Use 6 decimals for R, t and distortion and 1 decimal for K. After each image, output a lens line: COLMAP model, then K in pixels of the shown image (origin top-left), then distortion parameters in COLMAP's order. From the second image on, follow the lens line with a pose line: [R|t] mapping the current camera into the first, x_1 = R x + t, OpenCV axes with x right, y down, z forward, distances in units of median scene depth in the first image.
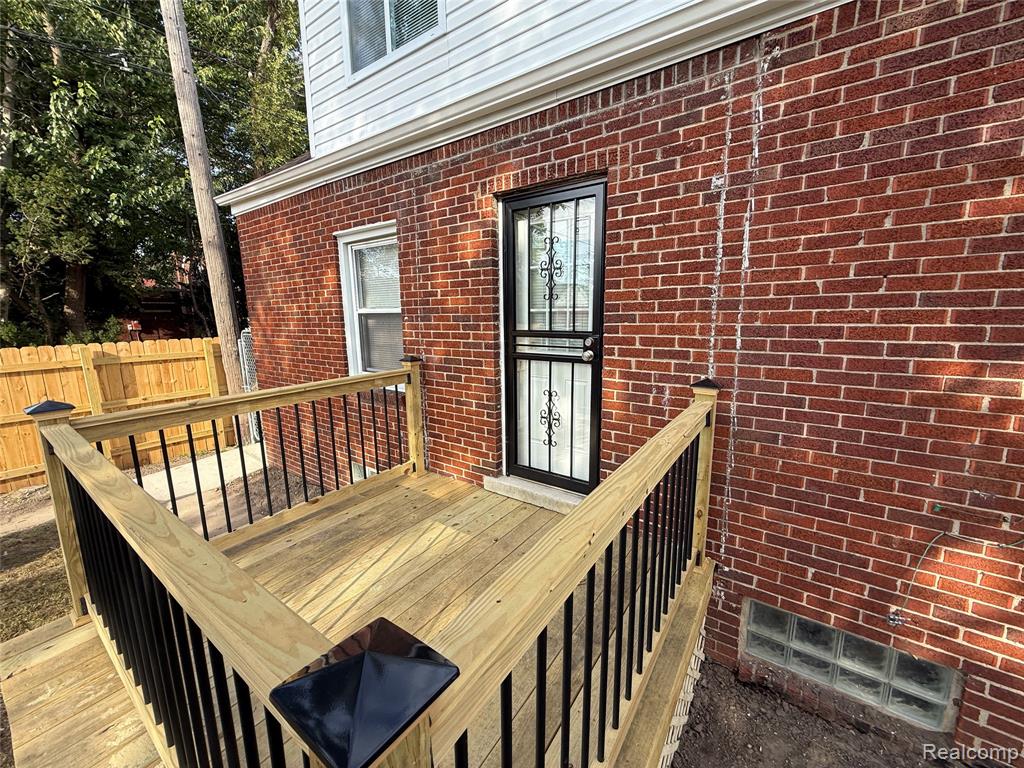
lens RADIAL K [[407.9, 0, 509.4], [0, 407.9, 383.8], [0, 0, 1]] dist [0.000055, 0.000128]
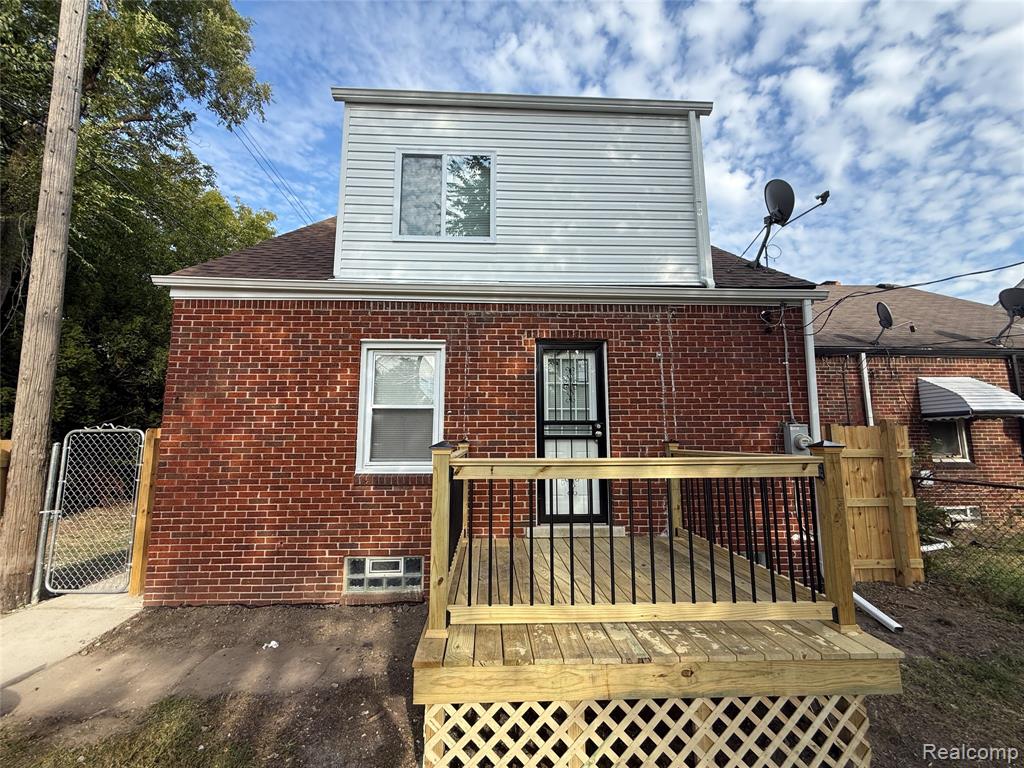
lens RADIAL K [[407.9, 0, 509.4], [0, 407.9, 383.8], [0, 0, 1]] dist [0.000055, 0.000128]
pose [[0.786723, 0.093820, 0.610135, -1.078881], [0.098285, 0.956738, -0.273848, 0.150056], [-0.609432, 0.275410, 0.743466, -0.113724]]
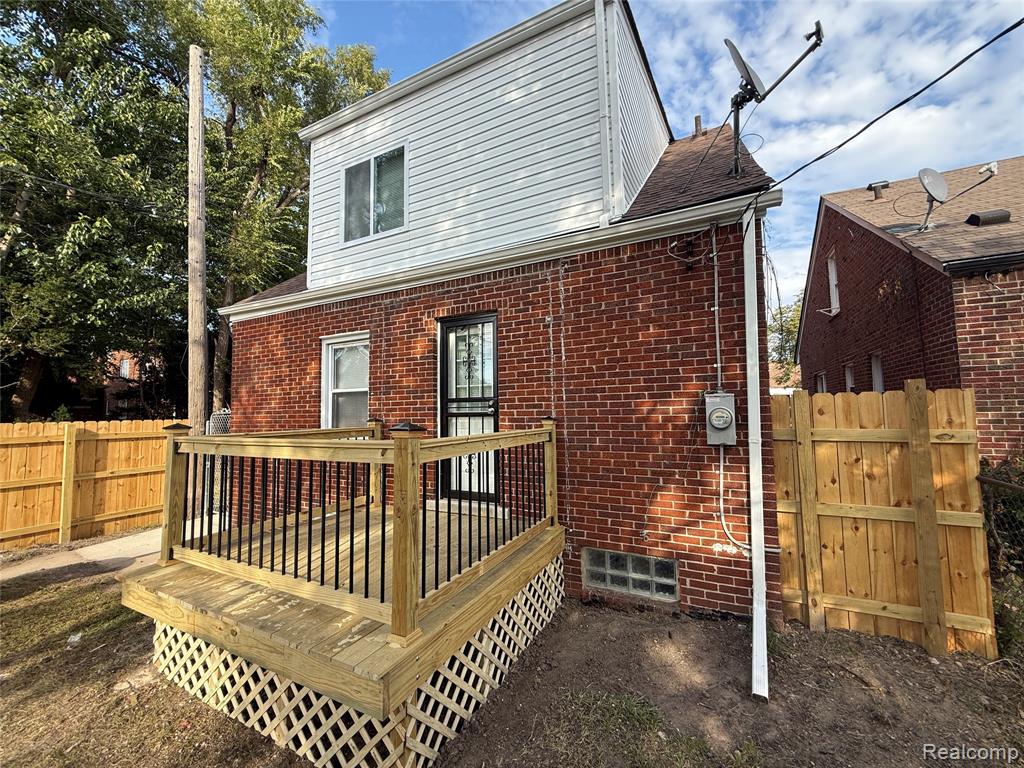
lens RADIAL K [[407.9, 0, 509.4], [0, 407.9, 383.8], [0, 0, 1]] dist [0.000055, 0.000128]
pose [[0.988738, 0.008693, 0.149402, 0.015589], [0.028085, 0.969797, -0.242292, 0.206371], [-0.146996, 0.243760, 0.958631, -0.571138]]
